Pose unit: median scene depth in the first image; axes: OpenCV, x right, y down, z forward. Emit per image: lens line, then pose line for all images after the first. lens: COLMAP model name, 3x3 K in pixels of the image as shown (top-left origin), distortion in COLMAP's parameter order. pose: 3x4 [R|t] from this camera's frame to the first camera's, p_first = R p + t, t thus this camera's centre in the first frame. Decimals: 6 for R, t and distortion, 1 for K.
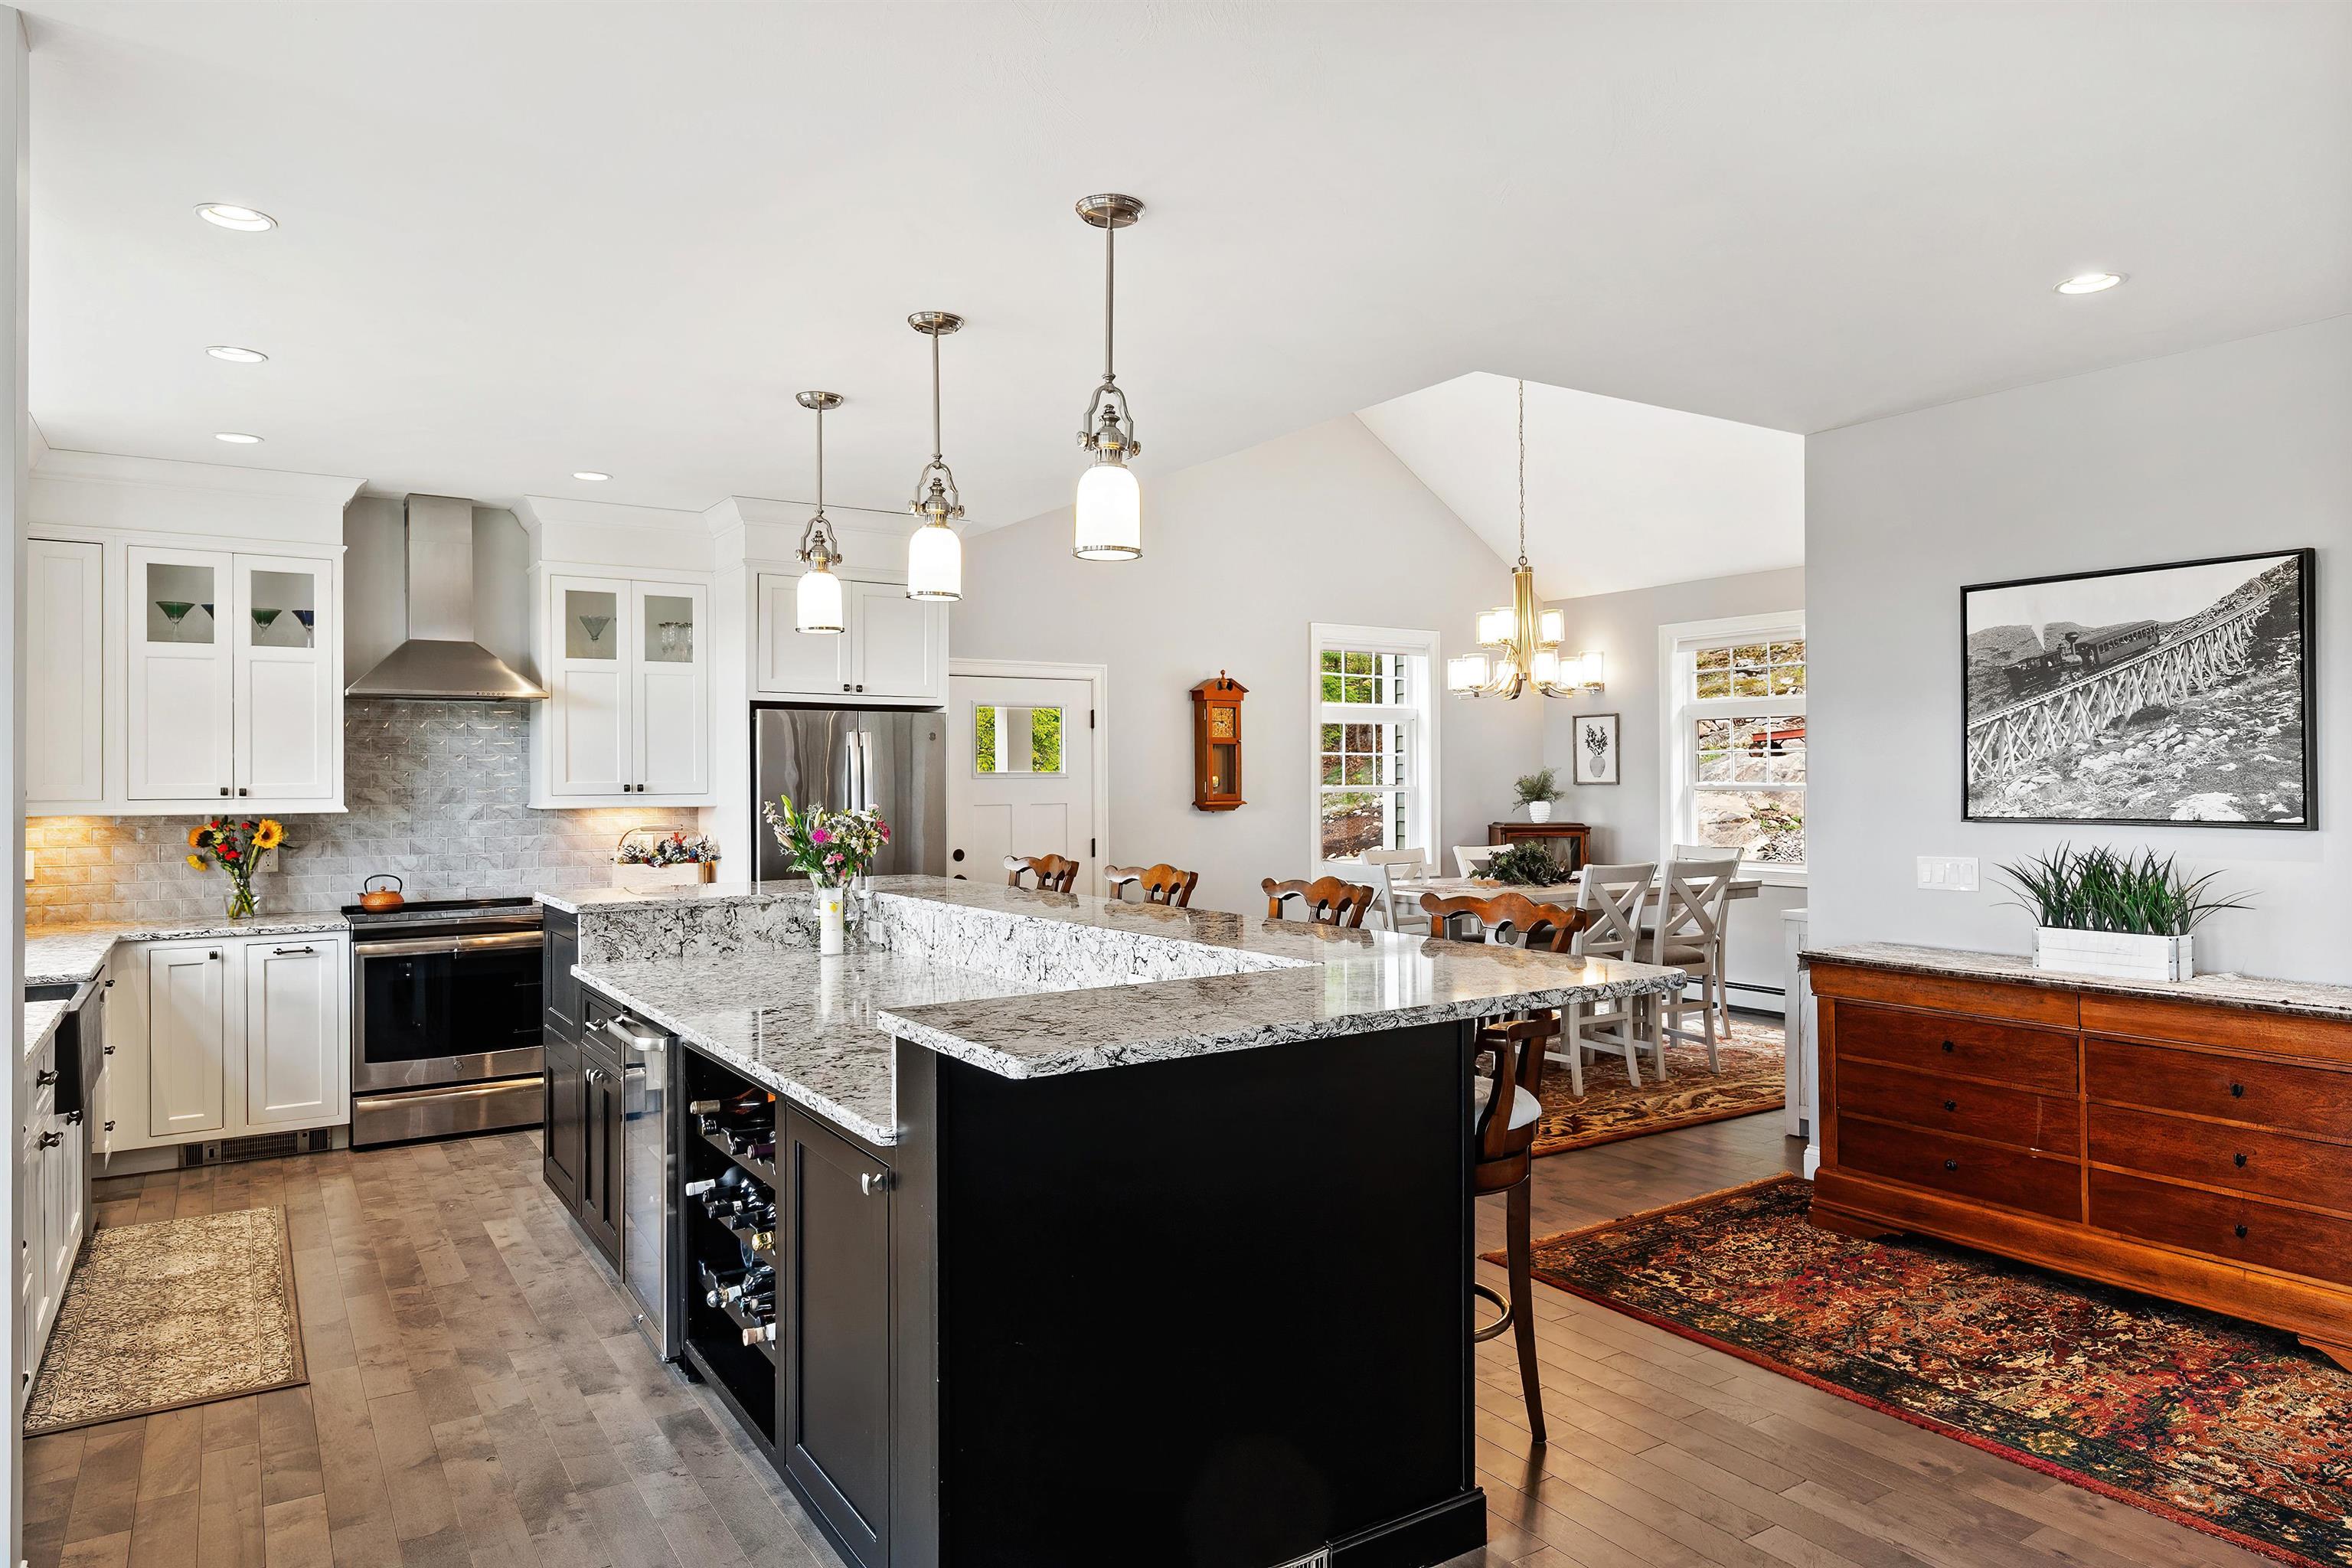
lens RADIAL K [[1466.5, 0, 1185.9], [0, 1466.5, 771.0], [0, 0, 1]] dist [0.012763, -0.002041]
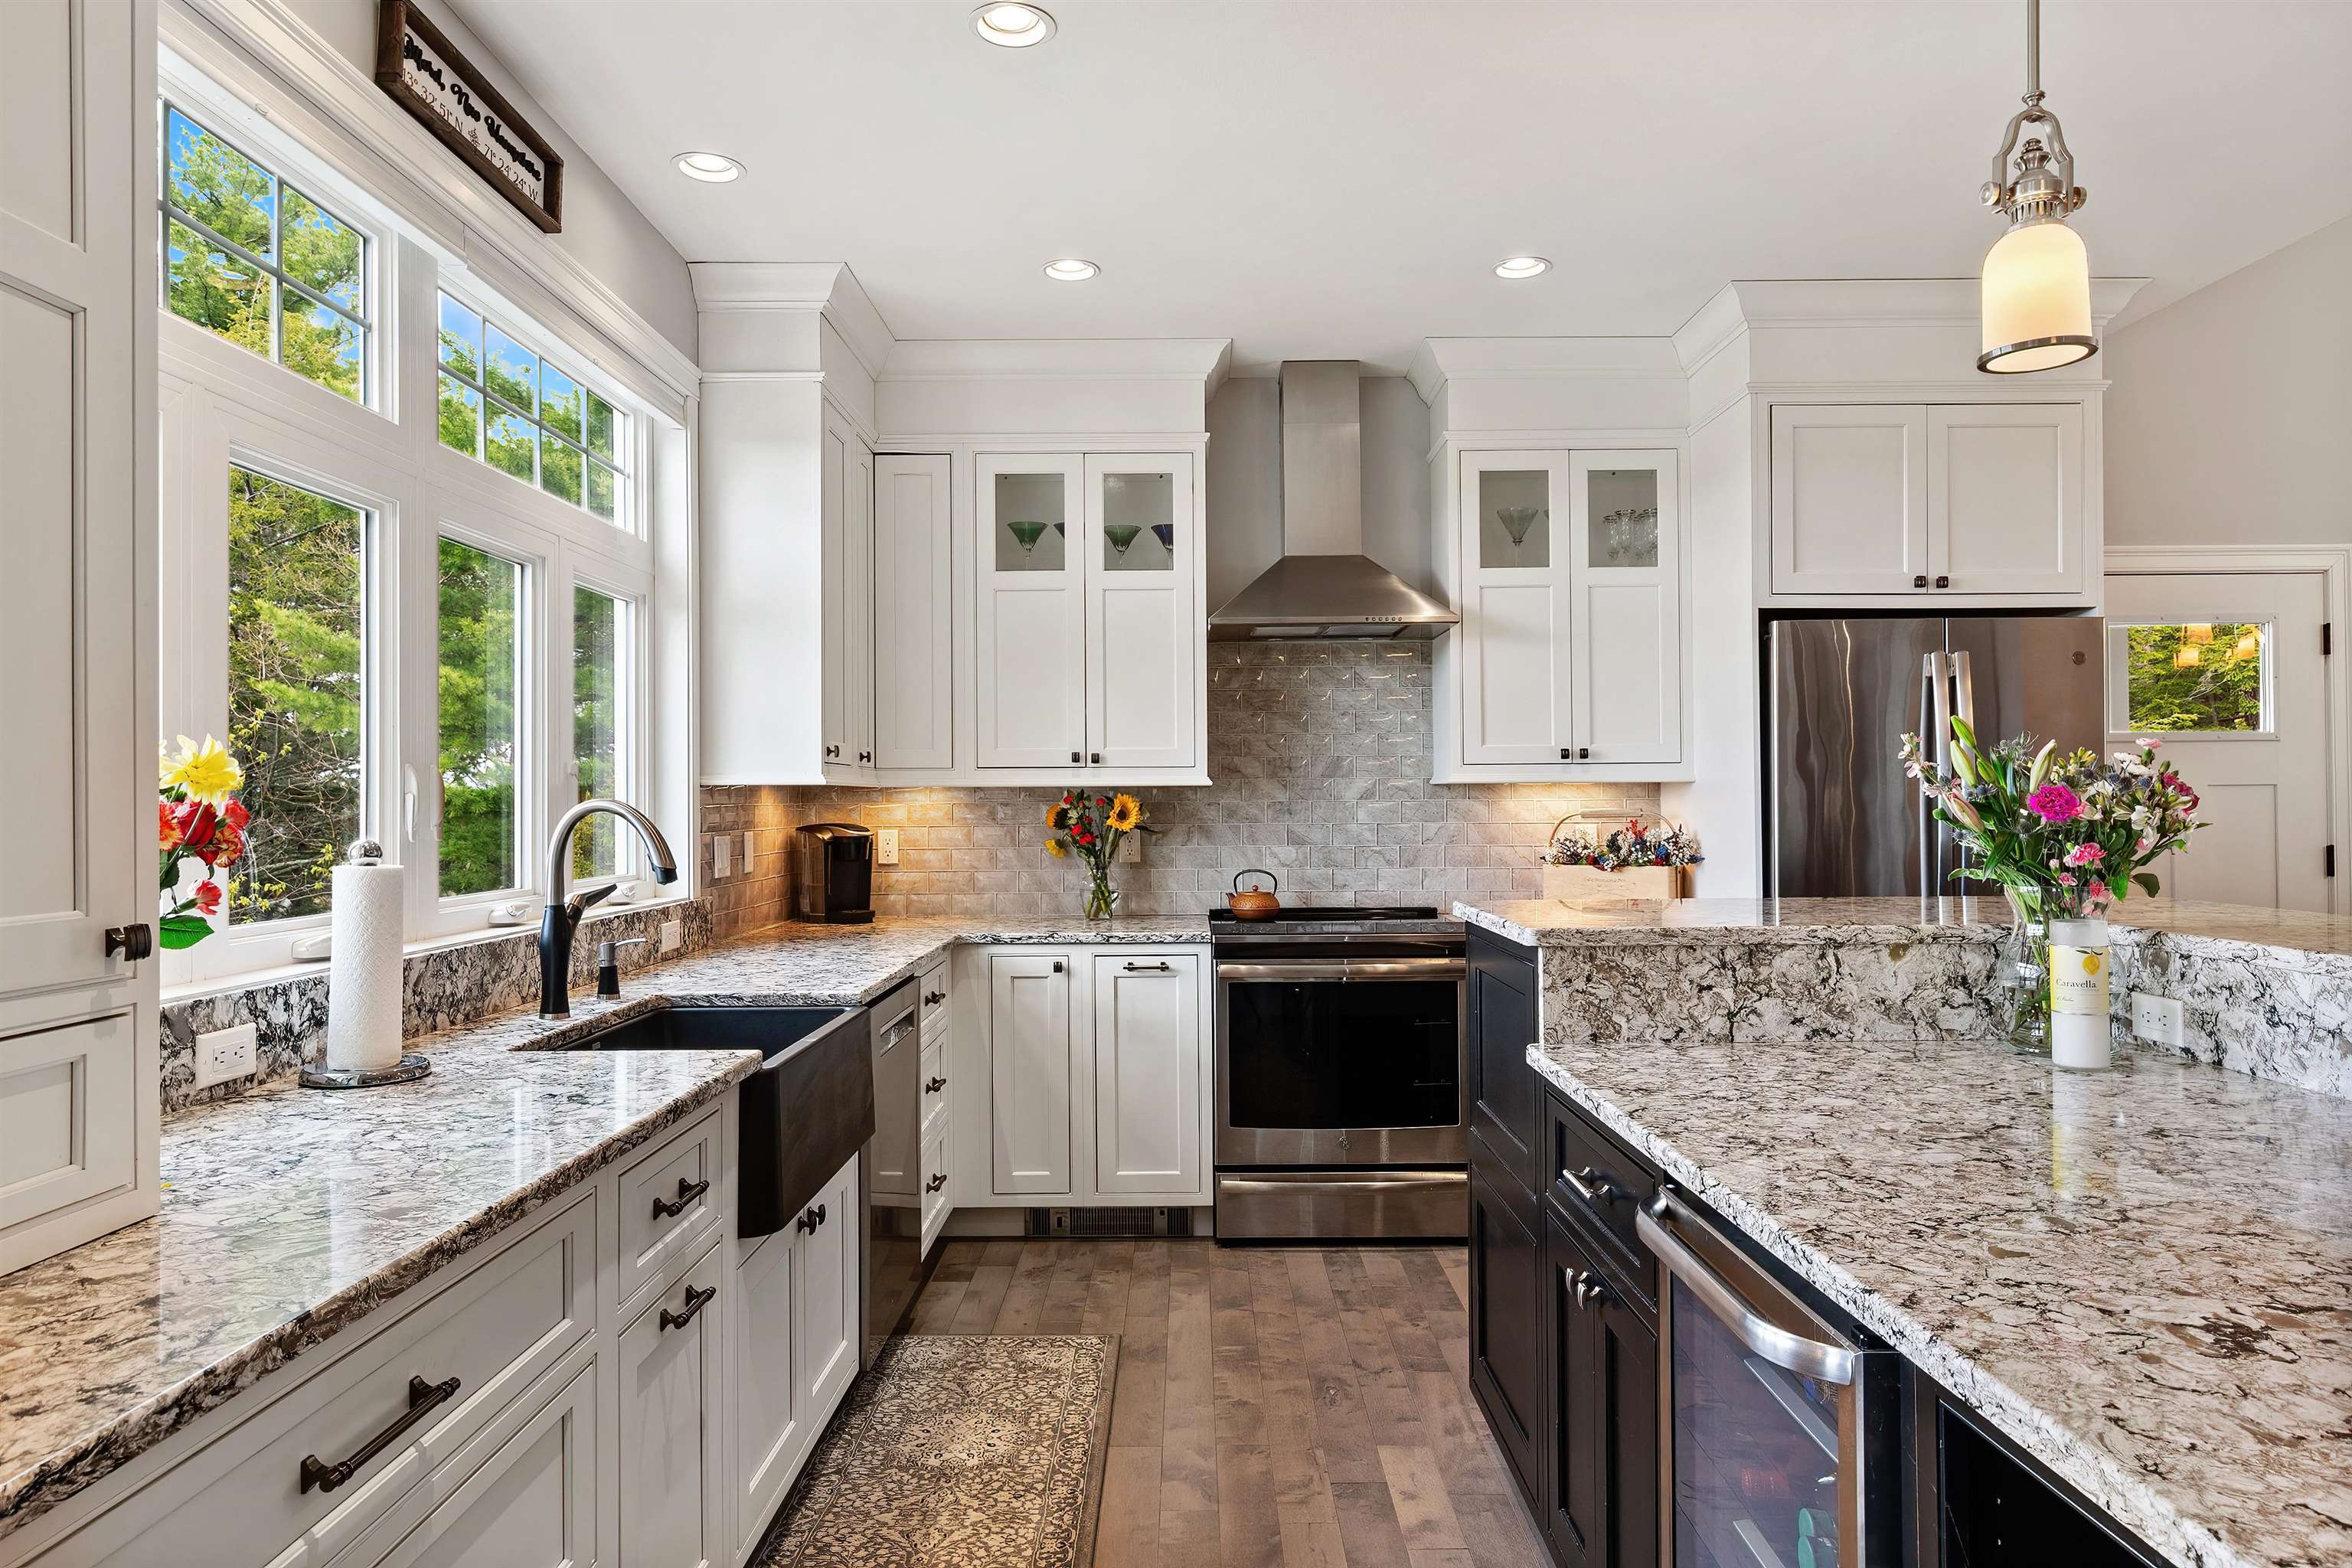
lens RADIAL K [[1445.7, 0, 1172.0], [0, 1445.7, 780.8], [0, 0, 1]] dist [-0.000689, -0.000421]
pose [[0.832671, -0.007587, -0.553716, -0.178246], [0.005067, 0.999969, -0.006081, 0.030391], [0.553745, 0.002258, 0.832683, 0.375999]]
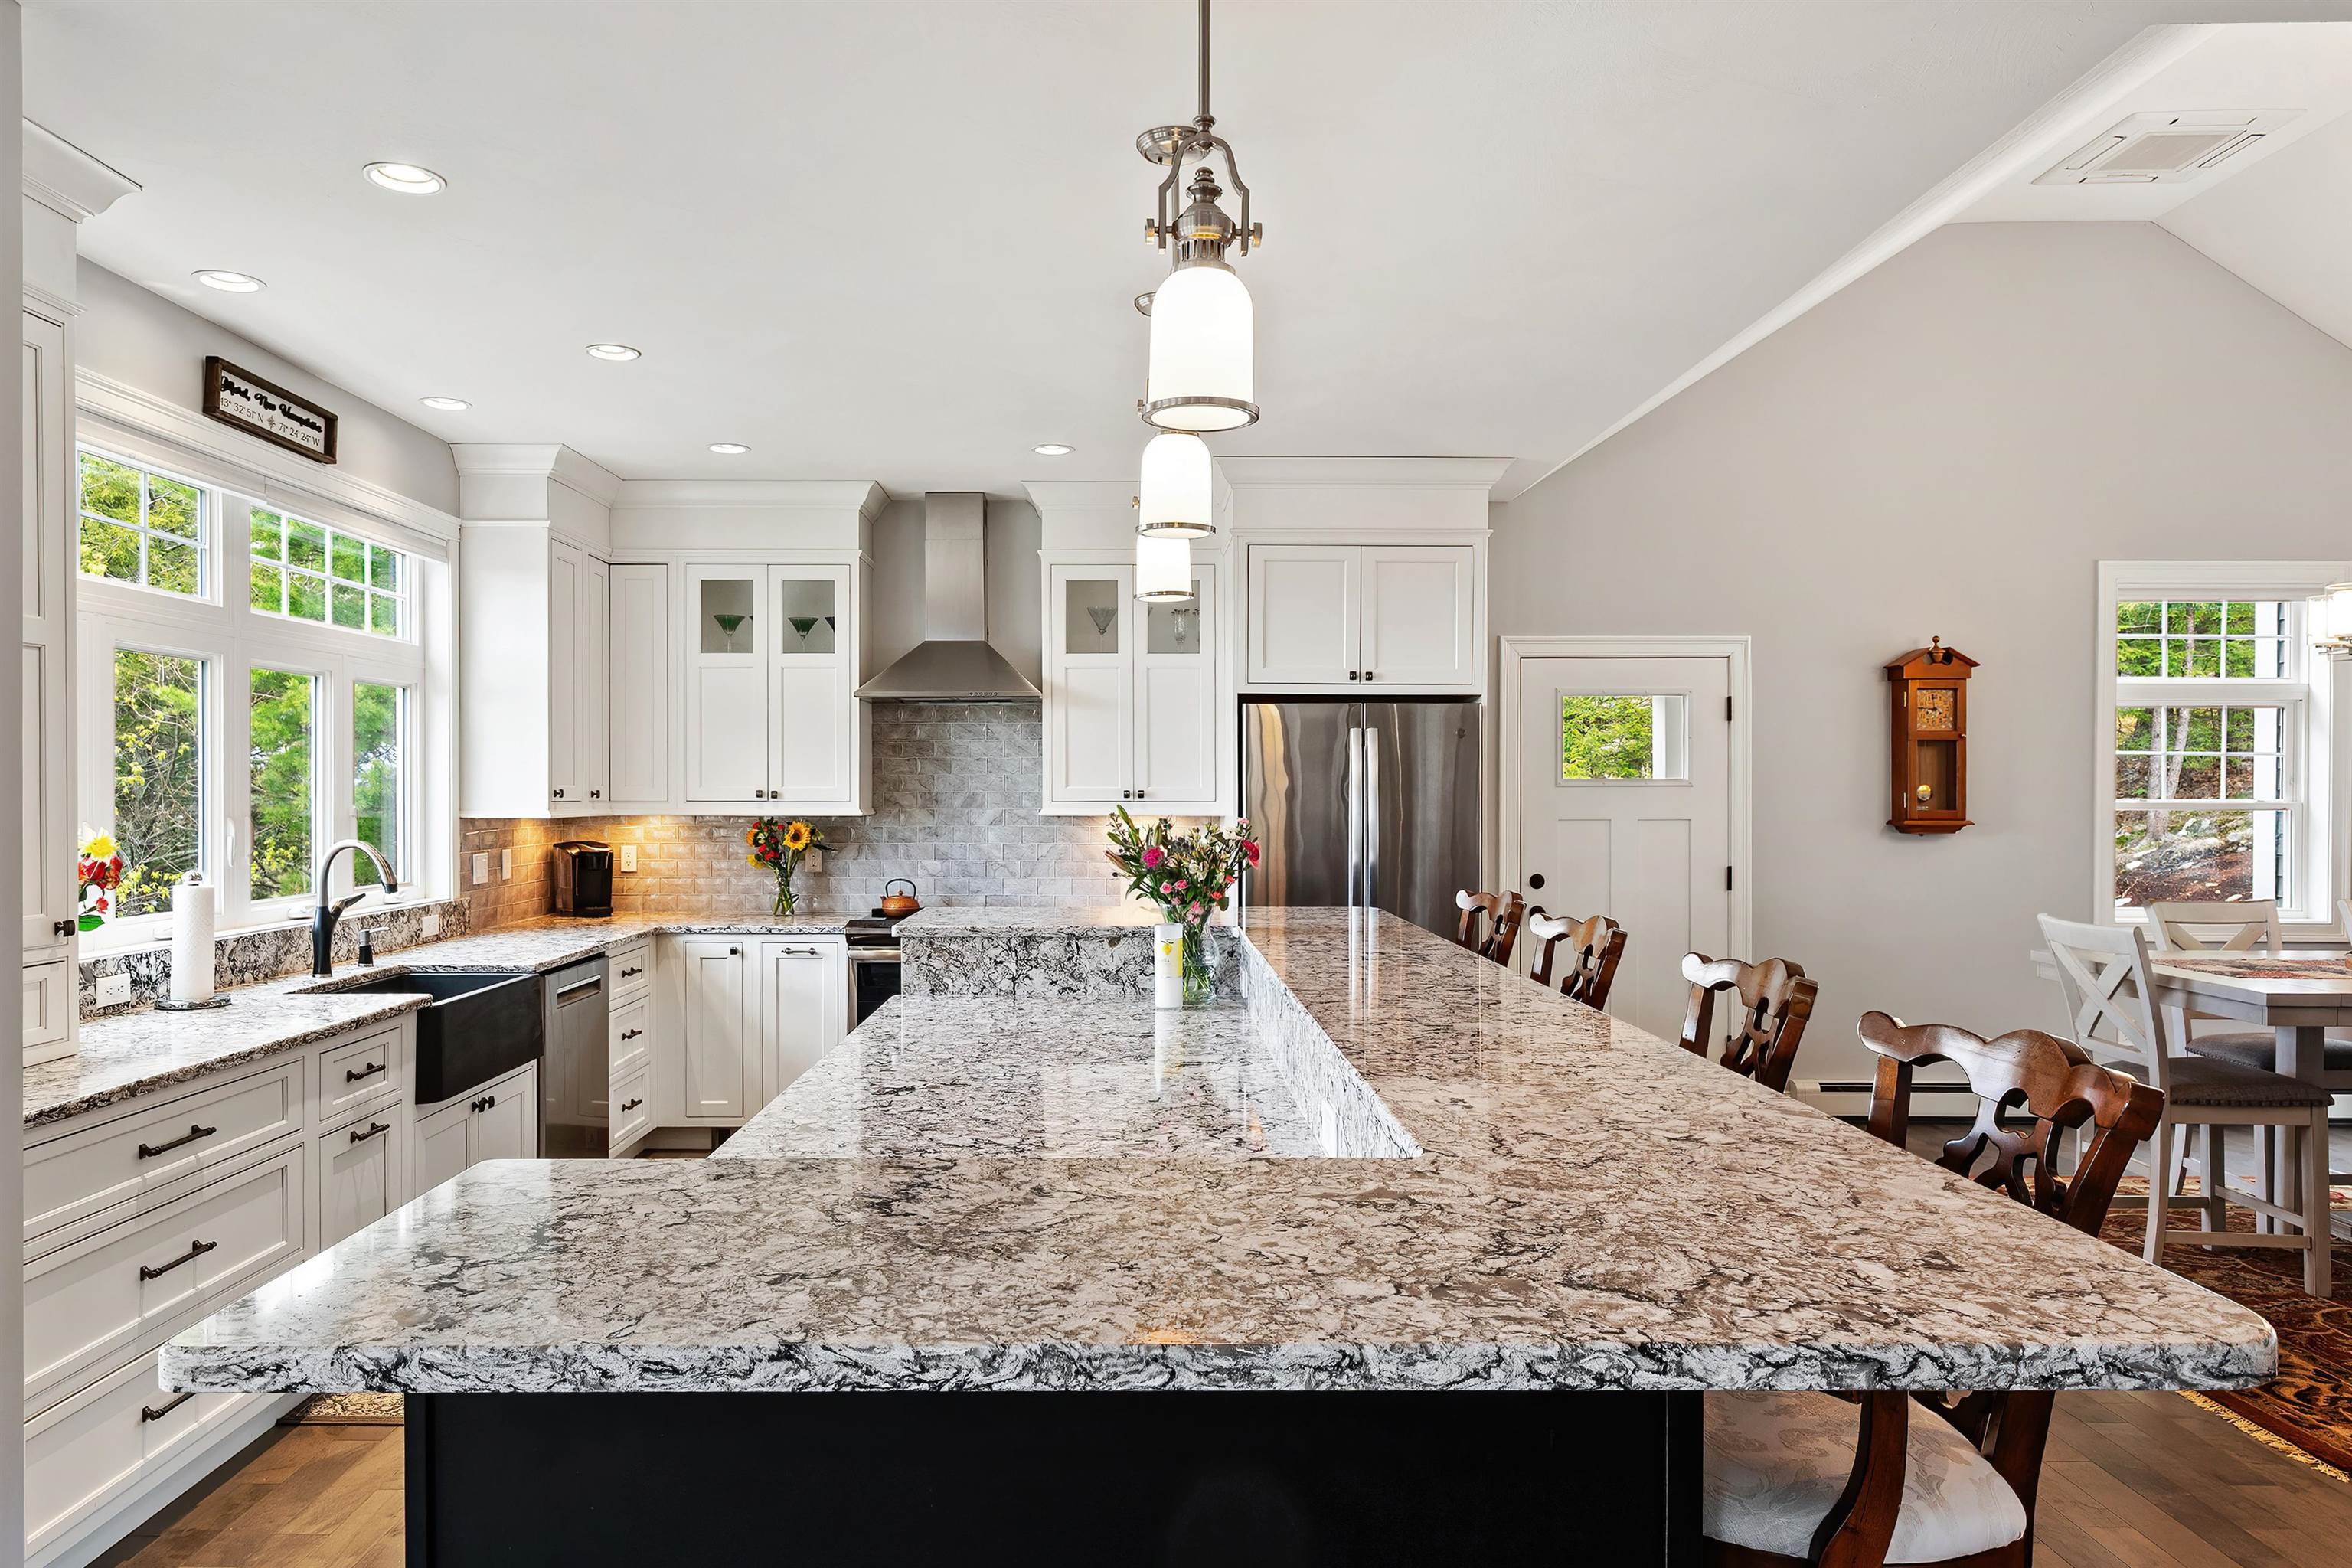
lens RADIAL K [[1499.0, 0, 1111.8], [0, 1499.0, 791.7], [0, 0, 1]] dist [0.000677, -0.000227]
pose [[0.832115, 0.007953, -0.554546, 0.140257], [-0.002807, 0.999945, 0.010129, 0.000738], [0.554596, -0.006871, 0.832091, 0.247057]]
